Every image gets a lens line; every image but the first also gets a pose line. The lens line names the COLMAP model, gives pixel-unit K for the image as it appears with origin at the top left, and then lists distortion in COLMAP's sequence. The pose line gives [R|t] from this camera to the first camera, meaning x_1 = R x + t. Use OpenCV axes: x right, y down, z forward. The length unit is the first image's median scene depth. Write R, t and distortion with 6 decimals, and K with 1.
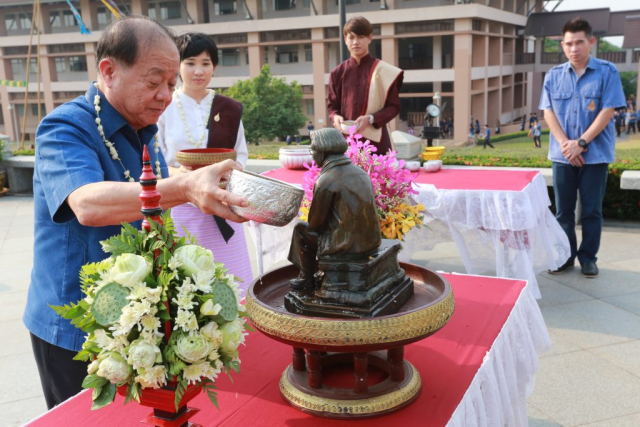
lens RADIAL K [[690.3, 0, 320.0], [0, 690.3, 213.5], [0, 0, 1]] dist [0.018279, 0.025953]
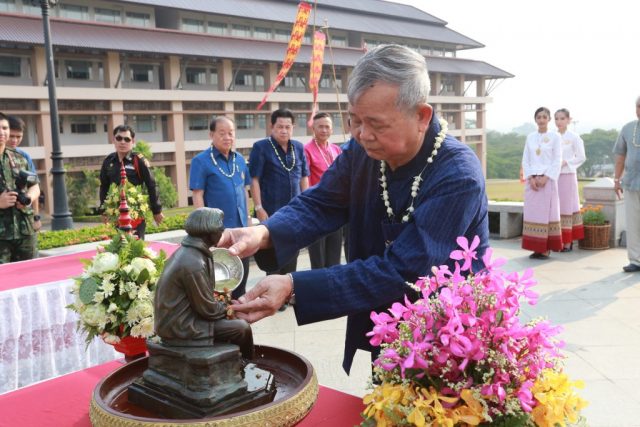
lens RADIAL K [[685.7, 0, 320.0], [0, 685.7, 213.5], [0, 0, 1]] dist [0.019989, 0.039357]
pose [[0.322417, -0.086538, 0.942634, -1.337269], [0.216462, 0.976167, 0.015578, -0.083031], [-0.921516, 0.199021, 0.333465, 0.629115]]
